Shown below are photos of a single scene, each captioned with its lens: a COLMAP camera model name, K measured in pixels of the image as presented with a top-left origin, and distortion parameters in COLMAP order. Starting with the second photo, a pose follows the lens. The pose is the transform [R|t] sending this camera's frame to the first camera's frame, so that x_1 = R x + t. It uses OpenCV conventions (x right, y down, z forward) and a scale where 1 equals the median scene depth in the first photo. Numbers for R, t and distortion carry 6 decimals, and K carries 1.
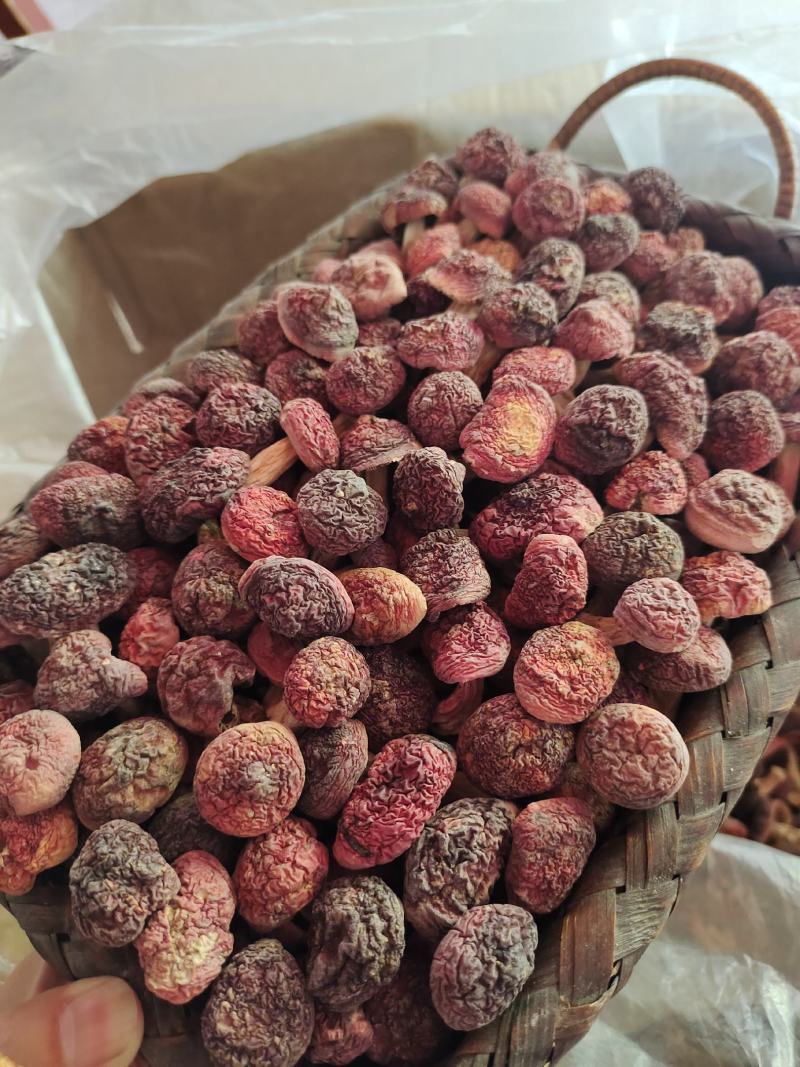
lens RADIAL K [[841.7, 0, 400.3], [0, 841.7, 533.3], [0, 0, 1]] dist [0.001418, -0.043481]
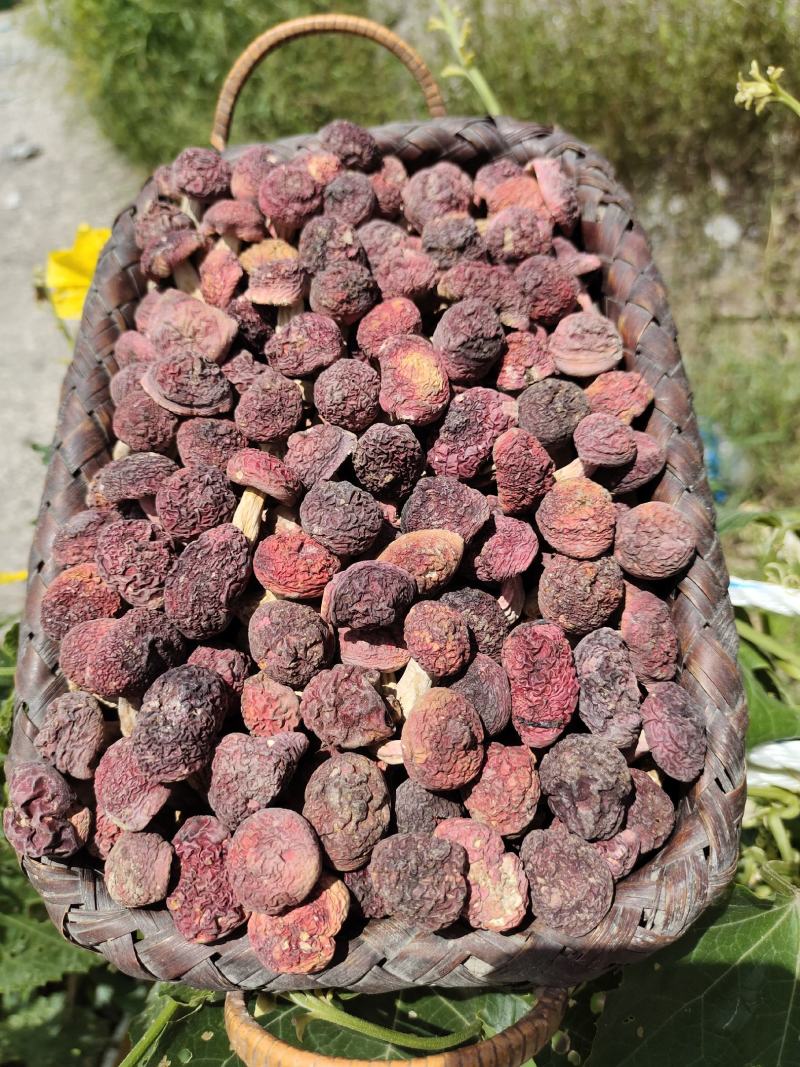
lens RADIAL K [[841.7, 0, 401.2], [0, 841.7, 534.8], [0, 0, 1]] dist [0.001418, -0.043481]
pose [[0.769662, -0.557069, 0.311922, -0.406073], [0.537658, 0.829003, 0.153876, -0.146726], [-0.344303, 0.049275, 0.937565, -0.083837]]
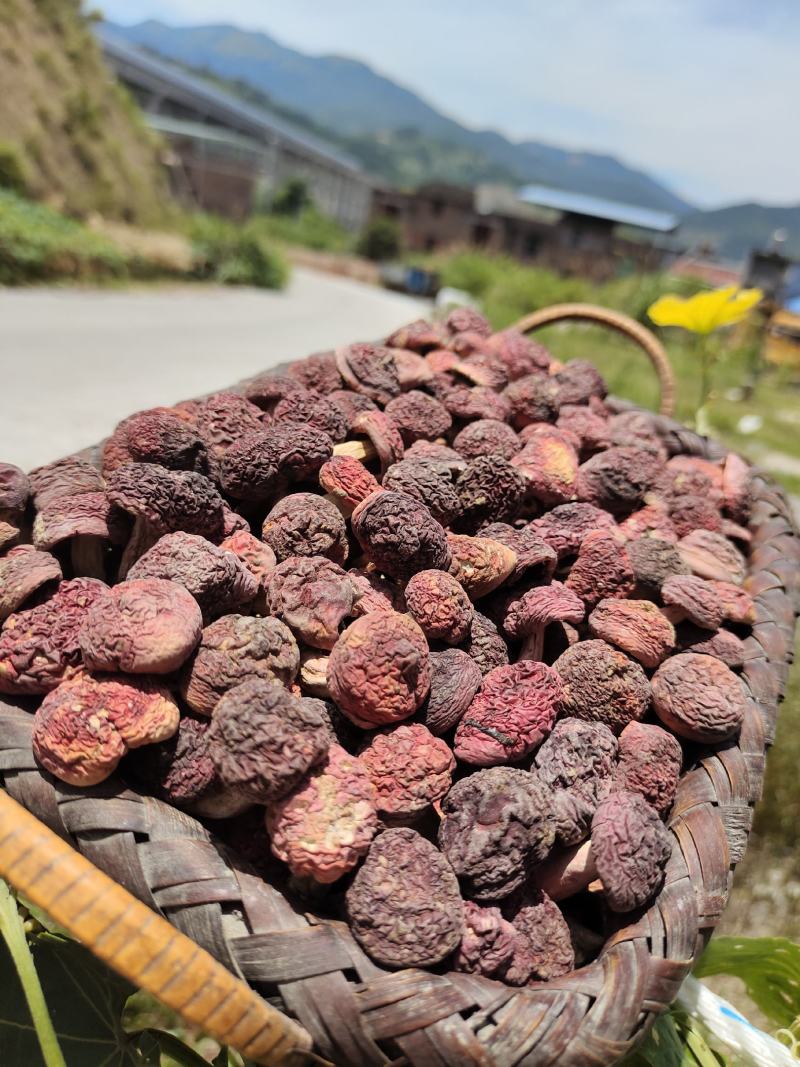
lens RADIAL K [[841.7, 0, 398.7], [0, 841.7, 535.8], [0, 0, 1]] dist [0.001418, -0.043481]
pose [[0.931758, 0.189372, 0.309782, -0.468704], [-0.052134, 0.914147, -0.402017, 0.515365], [-0.359317, 0.358433, 0.861636, 0.085412]]
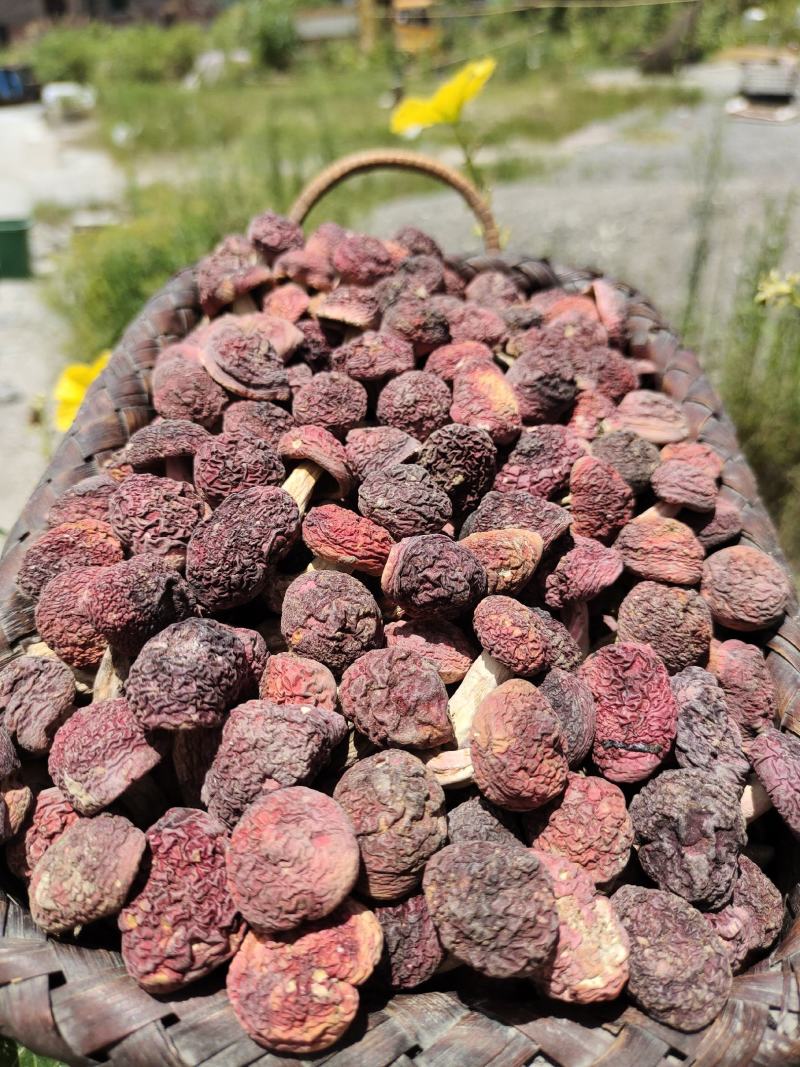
lens RADIAL K [[841.7, 0, 400.6], [0, 841.7, 539.7], [0, 0, 1]] dist [0.001418, -0.043481]
pose [[0.788938, -0.292252, 0.540524, -0.675092], [0.410371, 0.905324, -0.109476, 0.129492], [-0.457354, 0.308185, 0.834176, 0.210691]]
